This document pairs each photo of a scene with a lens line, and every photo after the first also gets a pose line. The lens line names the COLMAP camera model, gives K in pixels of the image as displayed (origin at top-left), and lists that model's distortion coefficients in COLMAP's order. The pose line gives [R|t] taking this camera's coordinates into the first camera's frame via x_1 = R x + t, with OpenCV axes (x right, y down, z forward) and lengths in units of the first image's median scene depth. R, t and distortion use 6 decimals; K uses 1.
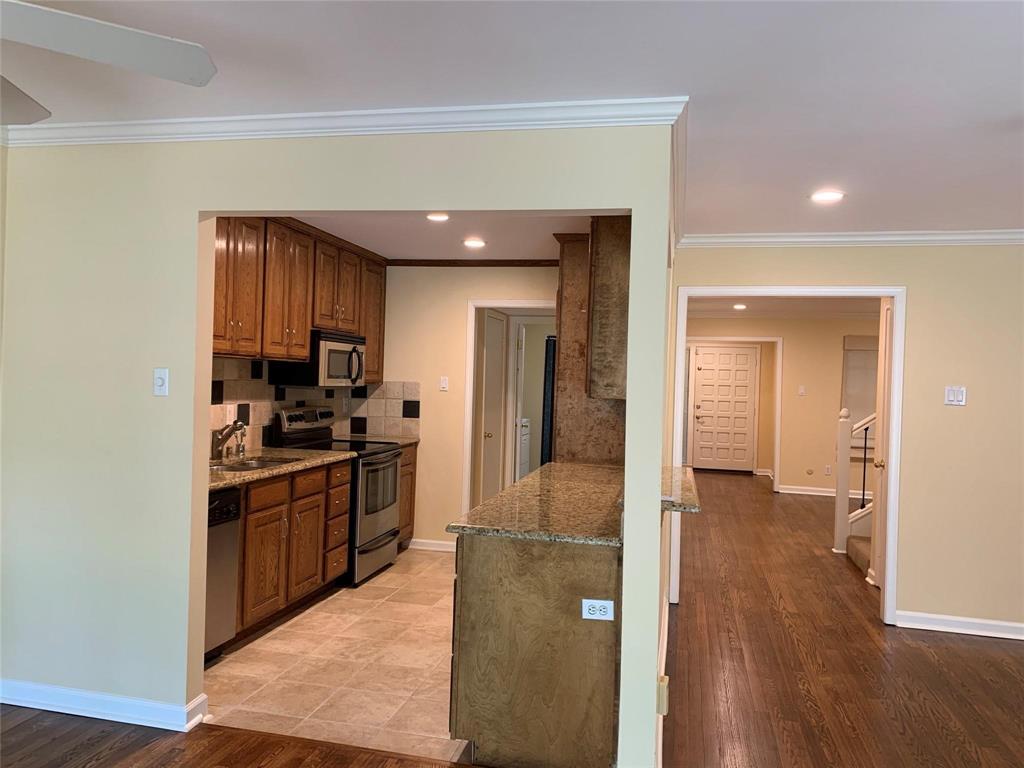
lens RADIAL K [[769.5, 0, 508.3], [0, 769.5, 378.0], [0, 0, 1]] dist [0.118703, -0.210355]
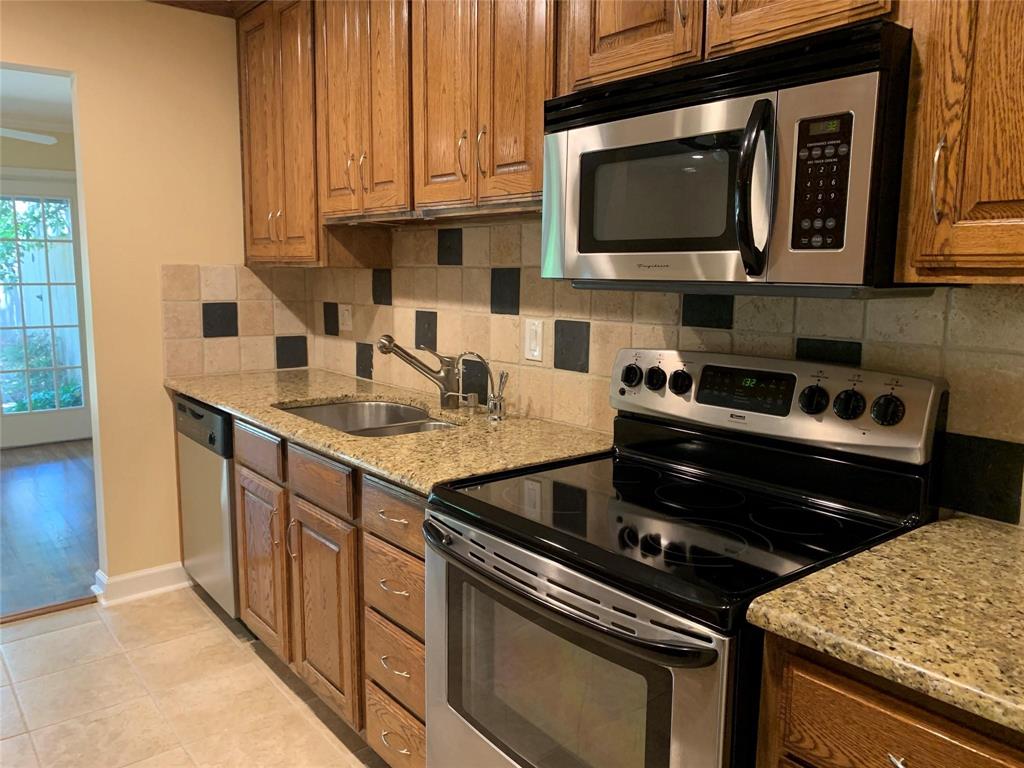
lens RADIAL K [[772.4, 0, 502.6], [0, 772.4, 383.3], [0, 0, 1]] dist [0.039740, -0.046439]
pose [[-0.620030, 0.078980, -0.780593, 0.030163], [-0.028388, 0.992011, 0.122920, 0.015574], [0.784064, 0.098374, -0.612834, 1.240515]]
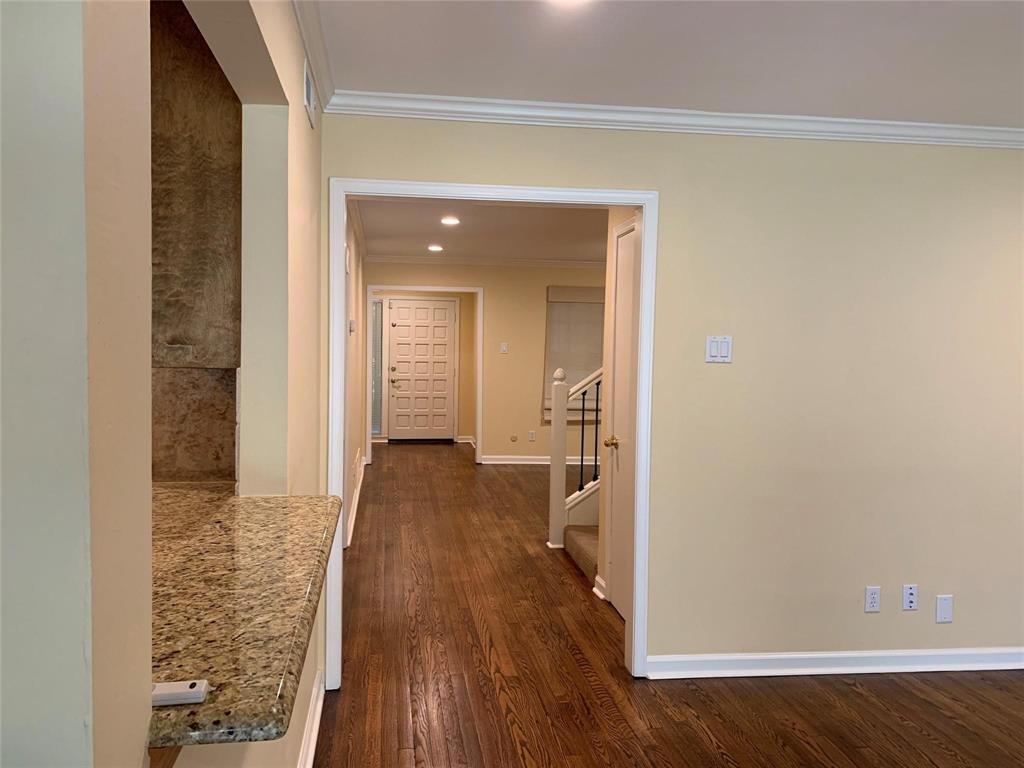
lens RADIAL K [[770.6, 0, 503.2], [0, 770.6, 373.0], [0, 0, 1]] dist [0.034840, -0.042475]
pose [[0.932360, -0.029611, 0.360316, 0.122960], [0.013768, 0.998825, 0.046457, 0.008276], [-0.361269, -0.038353, 0.931673, 0.380475]]
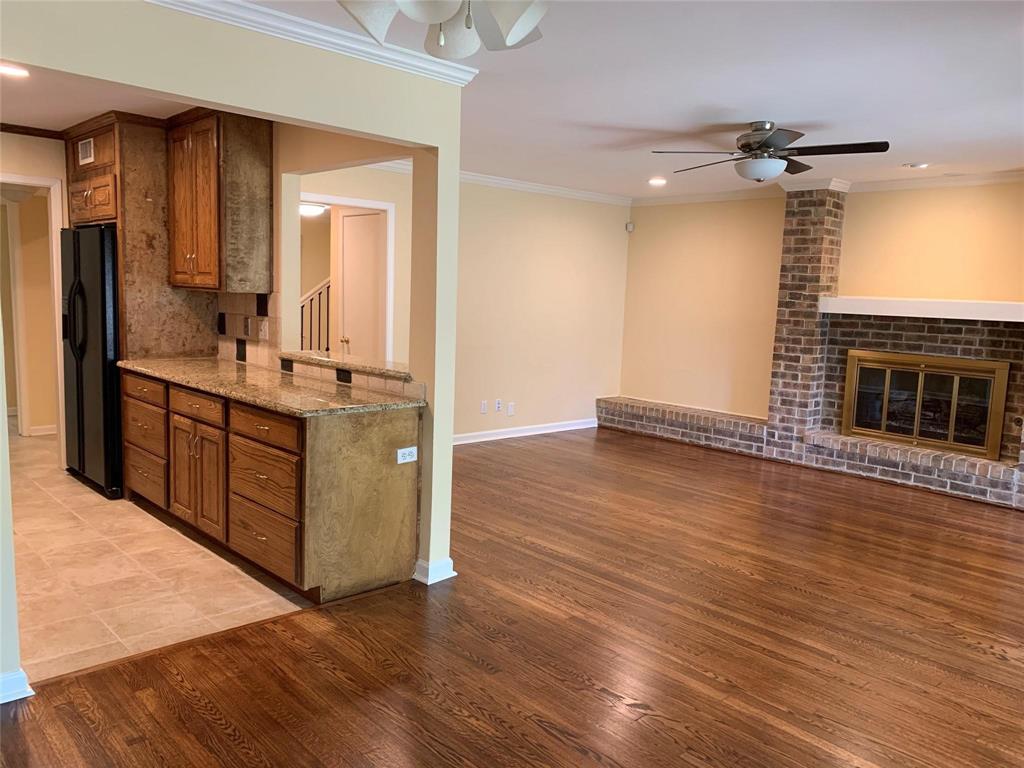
lens RADIAL K [[772.4, 0, 502.6], [0, 772.4, 383.3], [0, 0, 1]] dist [0.039740, -0.046439]
pose [[0.561375, -0.113037, 0.819805, -0.470544], [-0.014780, 0.989100, 0.146500, -0.009841], [-0.827430, -0.094359, 0.553585, 0.081860]]
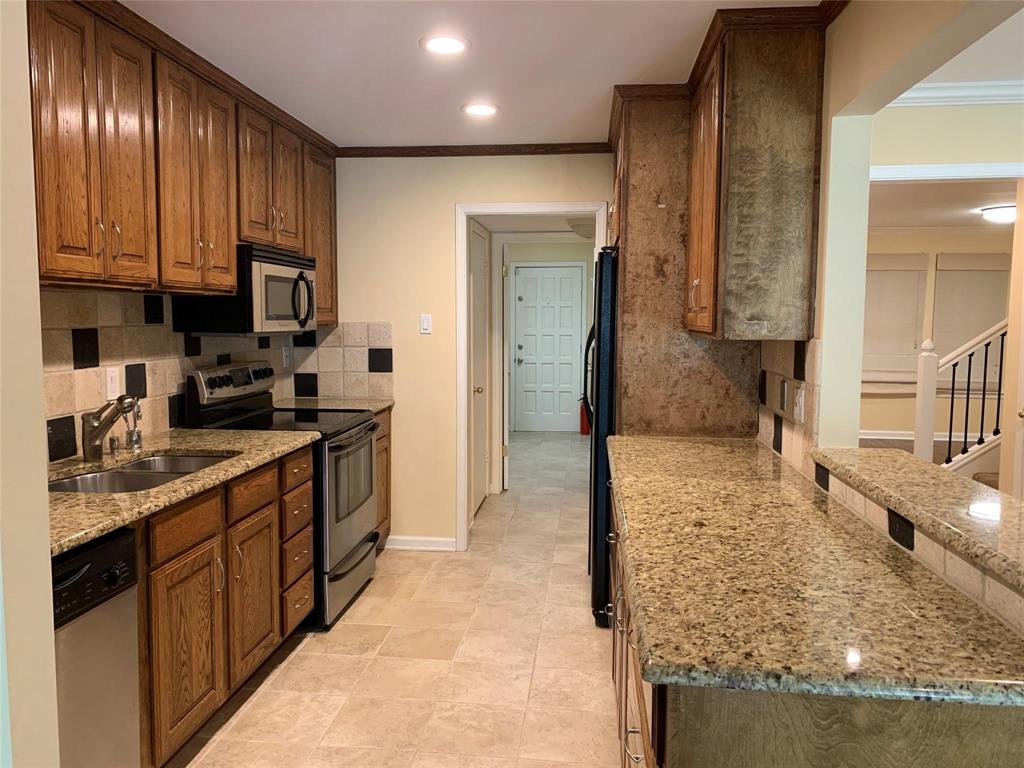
lens RADIAL K [[770.6, 0, 503.2], [0, 770.6, 373.0], [0, 0, 1]] dist [0.034840, -0.042475]
pose [[0.993970, -0.035285, 0.103824, -0.109913], [0.027390, 0.996692, 0.076511, 0.000712], [-0.106180, -0.073206, 0.991649, 0.347032]]
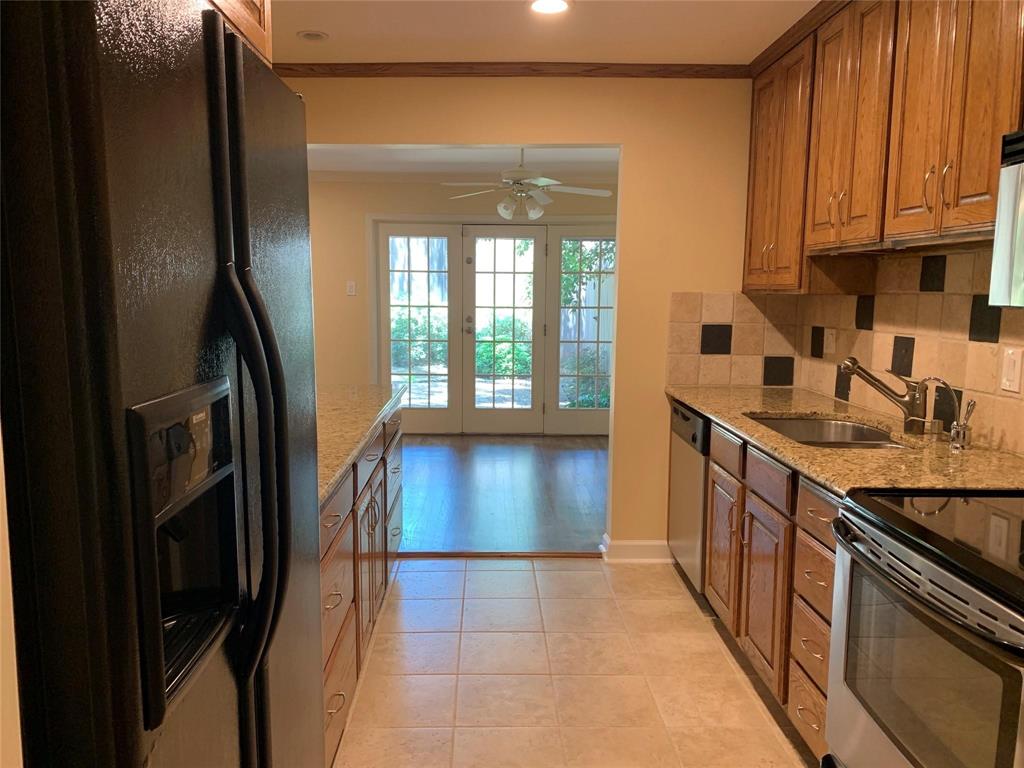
lens RADIAL K [[772.4, 0, 502.6], [0, 772.4, 383.3], [0, 0, 1]] dist [0.039740, -0.046439]
pose [[-0.970652, -0.007502, -0.240370, 0.046293], [-0.036042, 0.992762, 0.114559, 0.013053], [0.237771, 0.119860, -0.963898, 1.331820]]
